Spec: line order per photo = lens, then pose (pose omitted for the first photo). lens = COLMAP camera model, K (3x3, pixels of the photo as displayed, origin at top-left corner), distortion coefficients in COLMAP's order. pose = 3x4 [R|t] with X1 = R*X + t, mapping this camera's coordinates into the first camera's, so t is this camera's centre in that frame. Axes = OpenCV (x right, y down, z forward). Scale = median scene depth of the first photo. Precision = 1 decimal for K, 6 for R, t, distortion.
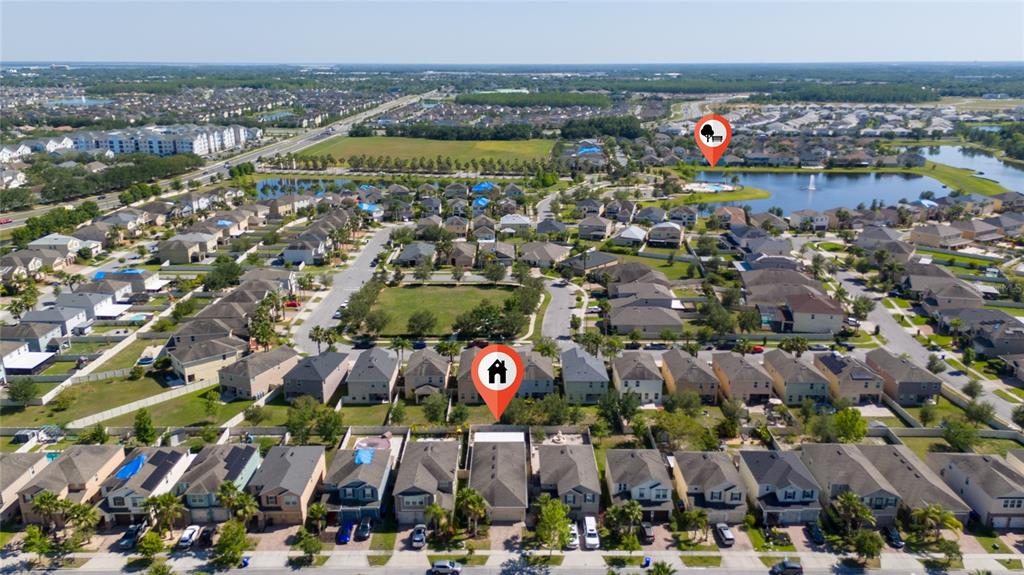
lens RADIAL K [[745.5, 0, 512.1], [0, 745.5, 286.6], [0, 0, 1]] dist [0.049817, -0.031532]
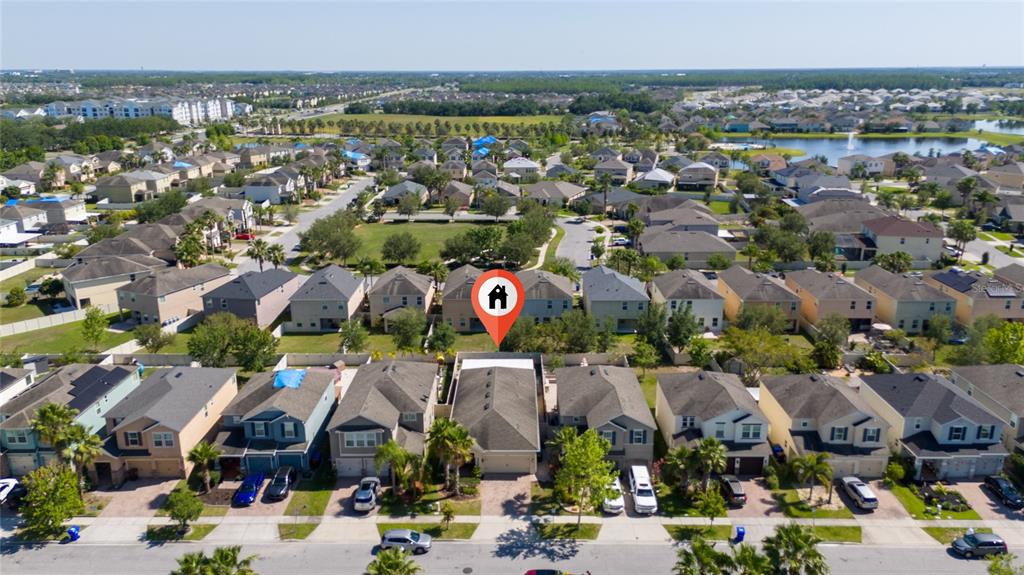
lens RADIAL K [[745.5, 0, 512.7], [0, 745.5, 288.8], [0, 0, 1]] dist [0.049817, -0.031532]
pose [[0.999977, -0.000615, -0.006728, 0.001024], [0.000570, 0.999977, -0.006705, 0.097696], [0.006732, 0.006701, 0.999955, 0.221892]]
